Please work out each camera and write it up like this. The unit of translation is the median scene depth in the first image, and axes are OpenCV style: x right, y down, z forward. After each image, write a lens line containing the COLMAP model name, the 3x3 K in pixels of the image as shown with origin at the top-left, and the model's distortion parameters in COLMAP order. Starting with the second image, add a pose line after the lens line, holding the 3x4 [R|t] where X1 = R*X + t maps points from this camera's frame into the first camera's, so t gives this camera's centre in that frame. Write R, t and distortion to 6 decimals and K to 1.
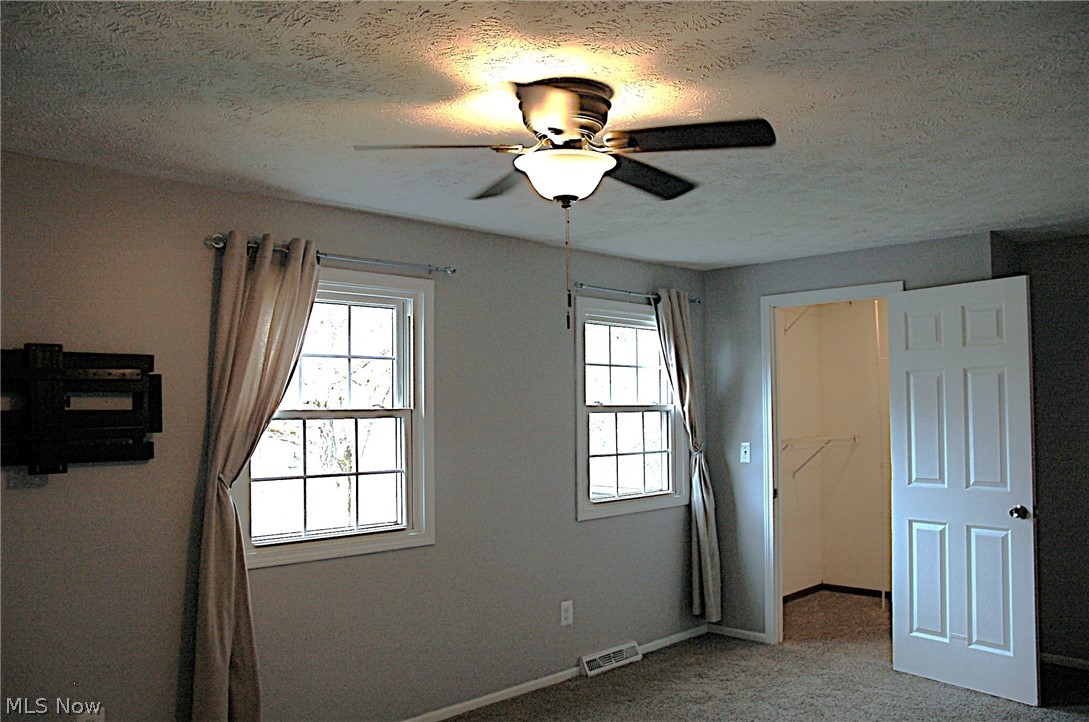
lens RADIAL K [[851.6, 0, 532.0], [0, 851.6, 364.6], [0, 0, 1]] dist [-0.161289, 0.144905]
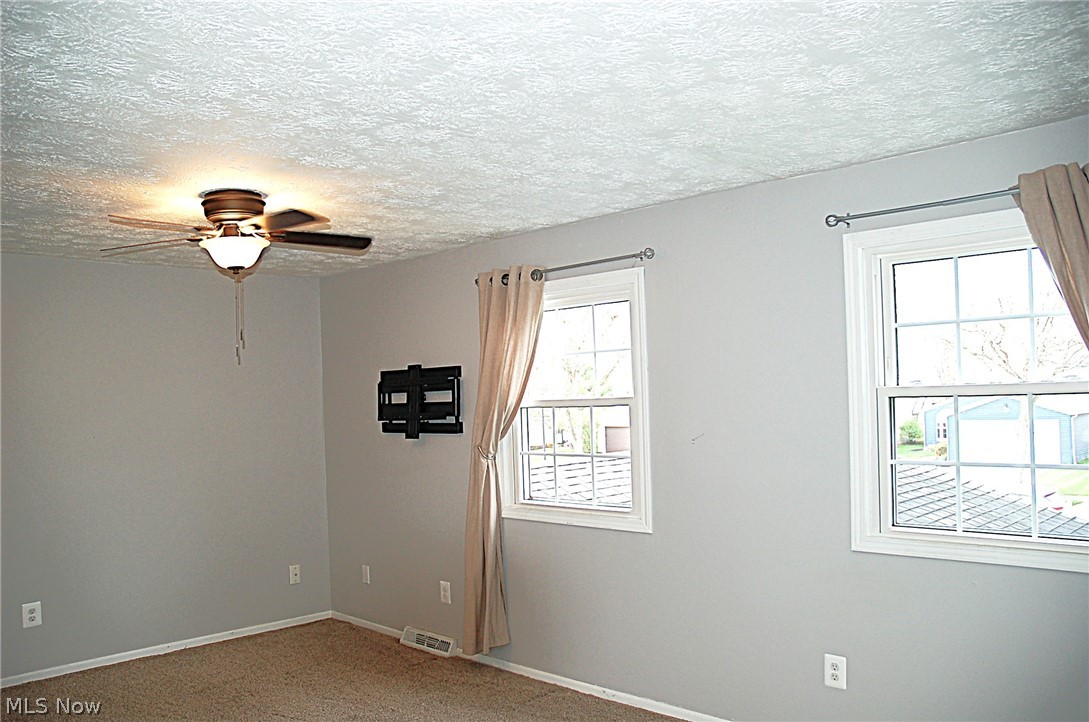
lens RADIAL K [[851.6, 0, 532.0], [0, 851.6, 364.6], [0, 0, 1]] dist [-0.161289, 0.144905]
pose [[0.027842, -0.028478, -0.999207, 1.131771], [0.080211, 0.996434, -0.026164, 0.038028], [0.996389, -0.079419, 0.030027, 1.090521]]
